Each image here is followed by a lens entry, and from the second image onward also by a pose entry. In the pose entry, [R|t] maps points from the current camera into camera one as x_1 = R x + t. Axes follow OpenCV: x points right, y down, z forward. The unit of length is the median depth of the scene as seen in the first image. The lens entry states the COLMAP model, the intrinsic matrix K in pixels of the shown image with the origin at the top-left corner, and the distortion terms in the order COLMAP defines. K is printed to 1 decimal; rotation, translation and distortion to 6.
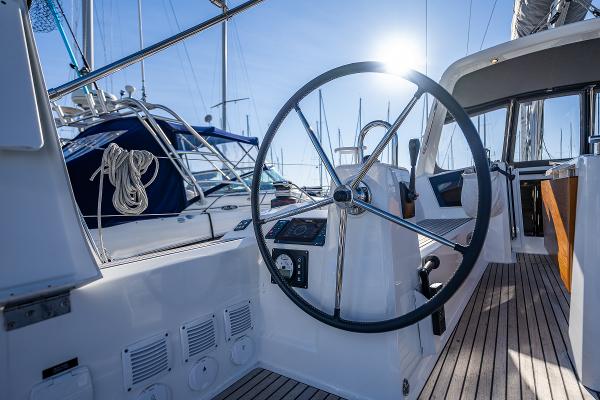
lens RADIAL K [[281.1, 0, 355.4], [0, 281.1, 202.5], [0, 0, 1]] dist [-0.006312, -0.000618]
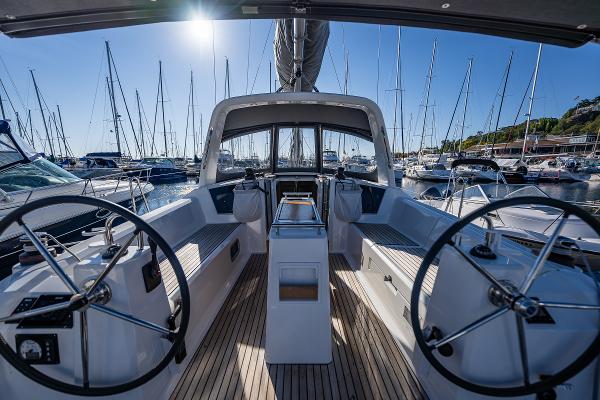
lens RADIAL K [[235.1, 0, 298.0], [0, 235.1, 203.7], [0, 0, 1]] dist [-0.004017, 0.000366]
pose [[0.871419, -0.065350, 0.486166, 0.220194], [-0.012985, 0.987666, 0.156036, -0.431741], [-0.490367, -0.142286, 0.859823, -0.207694]]
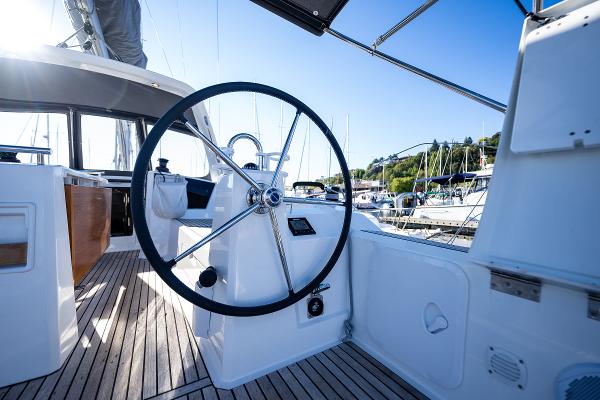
lens RADIAL K [[235.1, 0, 300.3], [0, 235.1, 204.7], [0, 0, 1]] dist [-0.004017, 0.000366]
pose [[0.492853, 0.007164, 0.870083, 0.589848], [0.001456, 0.999958, -0.009058, -0.006254], [-0.870111, 0.005731, 0.492822, -0.381085]]
